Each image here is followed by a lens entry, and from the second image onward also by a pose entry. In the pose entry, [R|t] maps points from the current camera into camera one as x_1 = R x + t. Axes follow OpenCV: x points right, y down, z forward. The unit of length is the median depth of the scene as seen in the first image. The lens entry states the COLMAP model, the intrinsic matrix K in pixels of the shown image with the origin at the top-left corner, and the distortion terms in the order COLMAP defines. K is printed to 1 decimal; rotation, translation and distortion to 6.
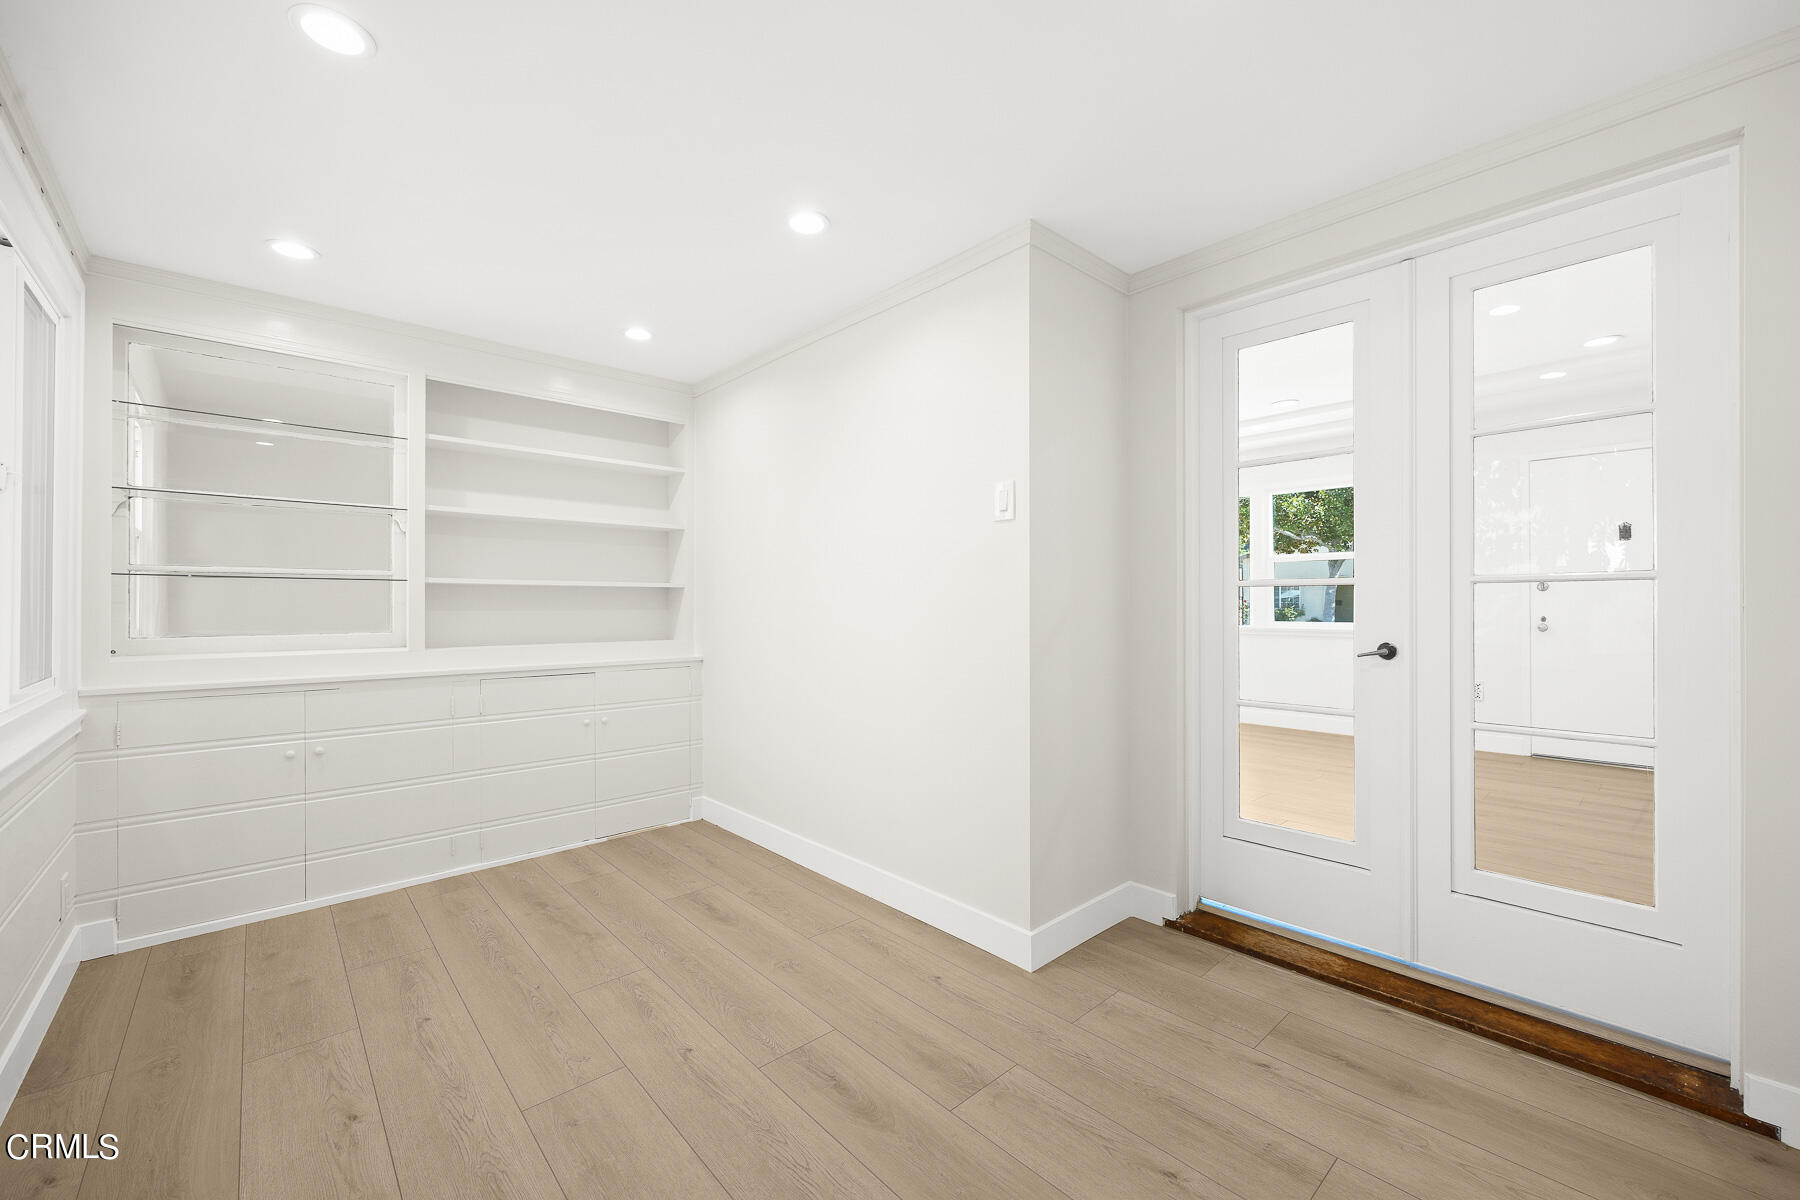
lens RADIAL K [[718.5, 0, 900.0], [0, 718.5, 600.0], [0, 0, 1]] dist [0.000068, -0.000078]
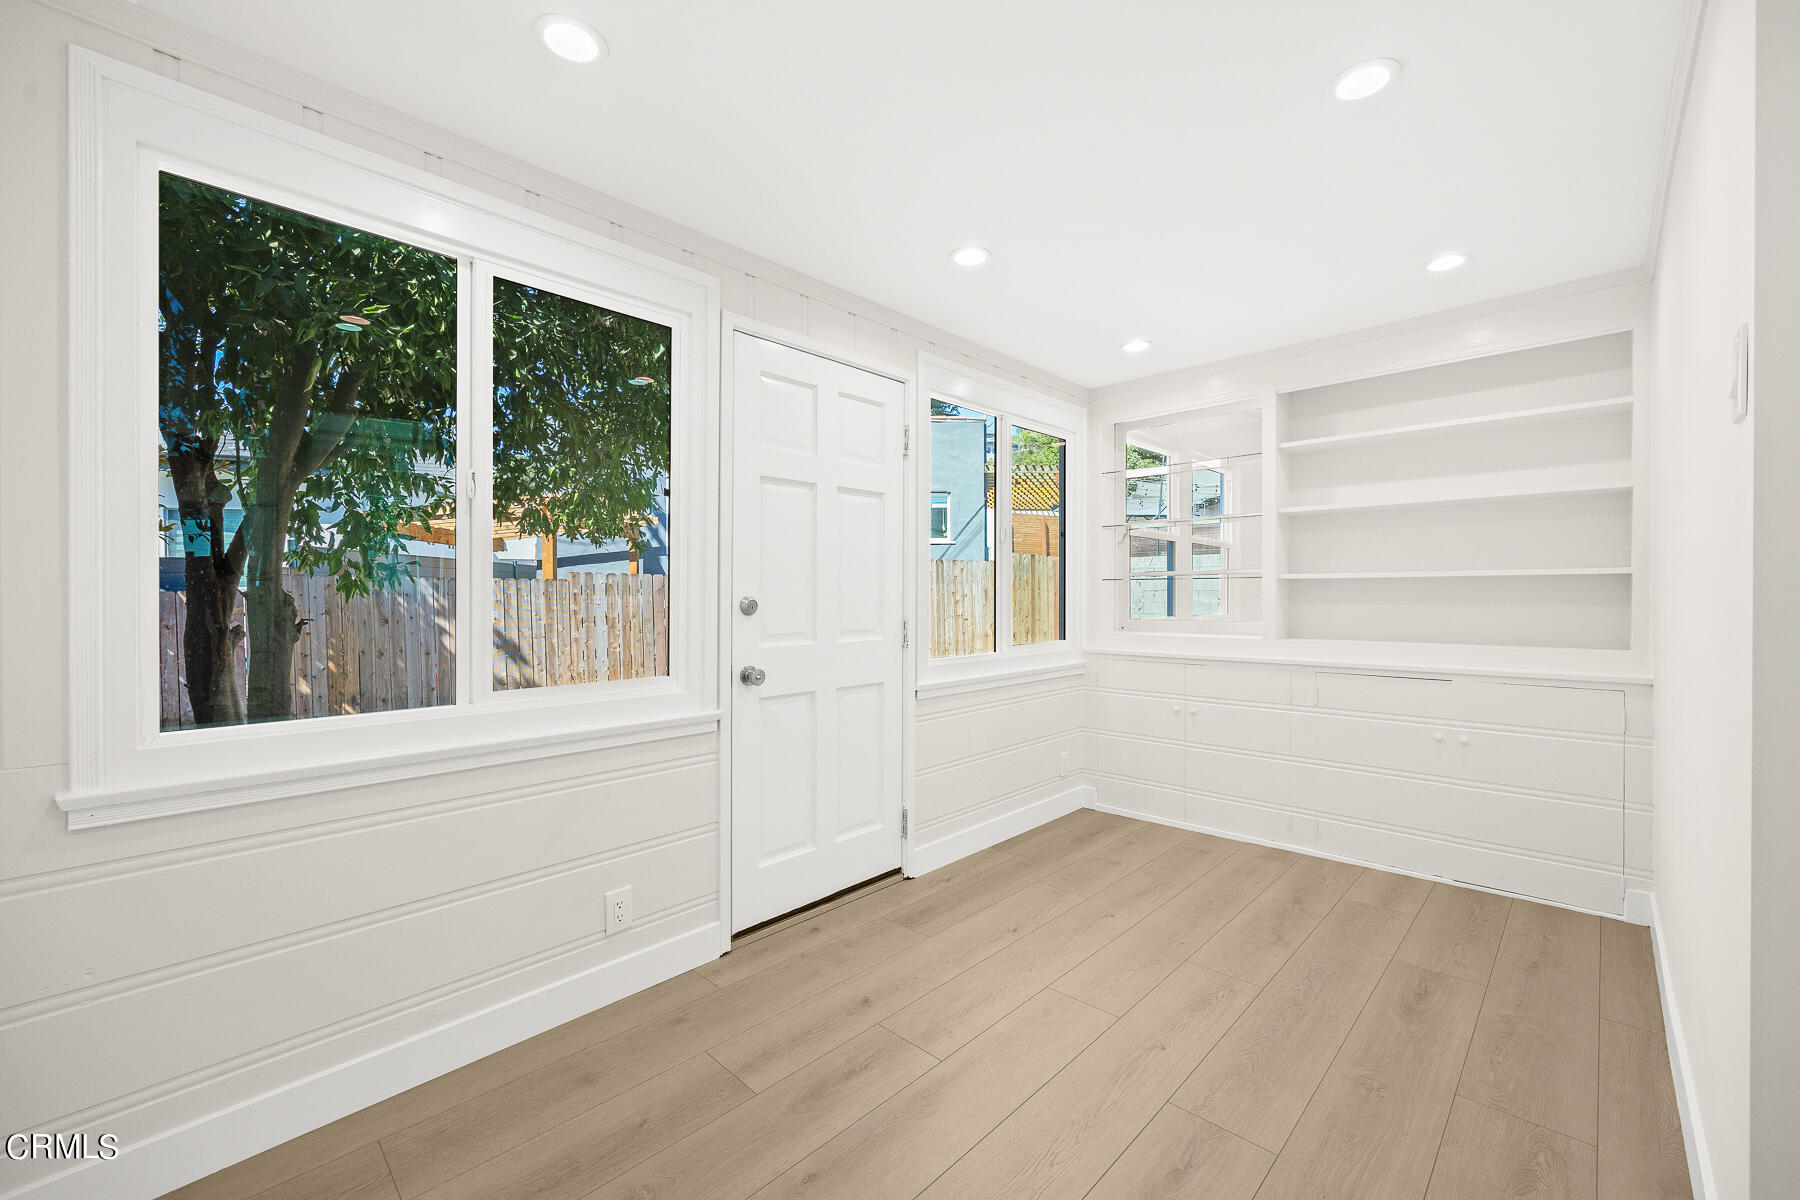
lens RADIAL K [[718.5, 0, 900.0], [0, 718.5, 600.0], [0, 0, 1]] dist [0.000068, -0.000078]
pose [[0.067953, 0.007355, -0.997661, 0.405405], [0.010812, 0.999909, 0.008108, -0.007113], [0.997630, -0.011338, 0.067867, 0.342279]]
